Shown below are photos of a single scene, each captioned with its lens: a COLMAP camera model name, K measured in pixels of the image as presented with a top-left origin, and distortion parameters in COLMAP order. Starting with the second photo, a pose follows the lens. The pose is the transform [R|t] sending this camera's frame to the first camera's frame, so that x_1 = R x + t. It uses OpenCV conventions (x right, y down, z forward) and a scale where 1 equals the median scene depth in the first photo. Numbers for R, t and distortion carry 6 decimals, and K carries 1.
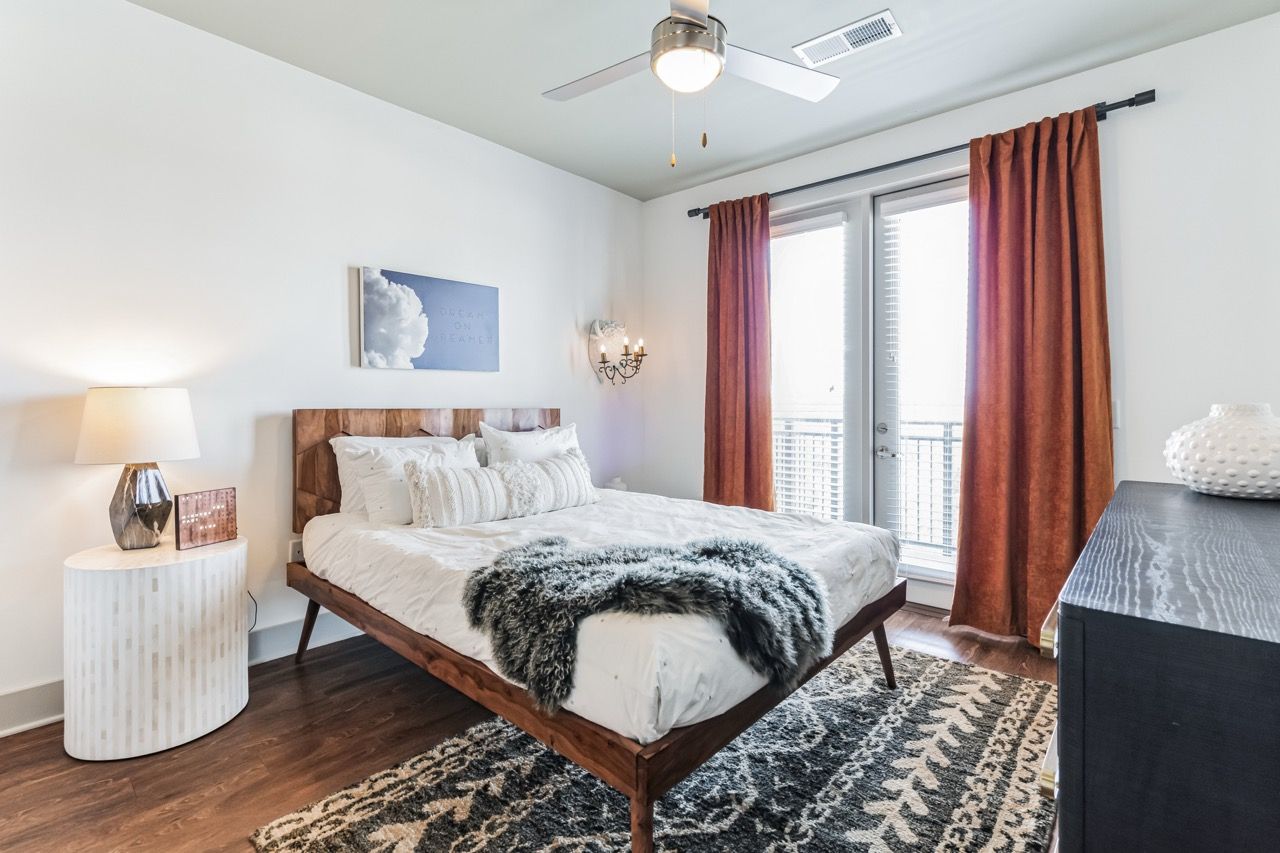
lens RADIAL K [[587.1, 0, 637.7], [0, 587.1, 400.7], [0, 0, 1]] dist [-0.002553, 0.000224]
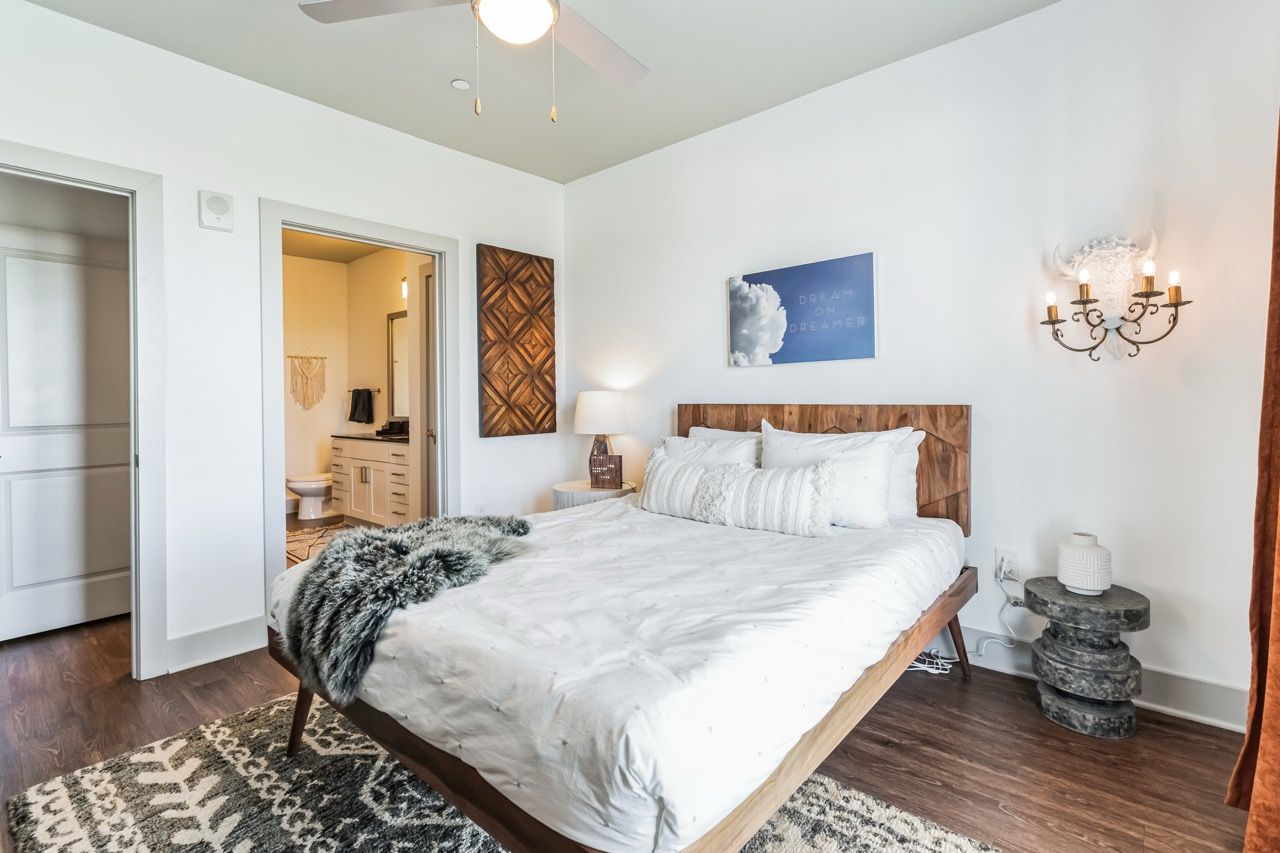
lens RADIAL K [[587.1, 0, 637.7], [0, 587.1, 400.7], [0, 0, 1]] dist [-0.002553, 0.000224]
pose [[0.011308, -0.003746, -0.999929, 0.640253], [0.009759, 0.999946, -0.003636, 0.009602], [0.999888, -0.009717, 0.011344, 0.785002]]
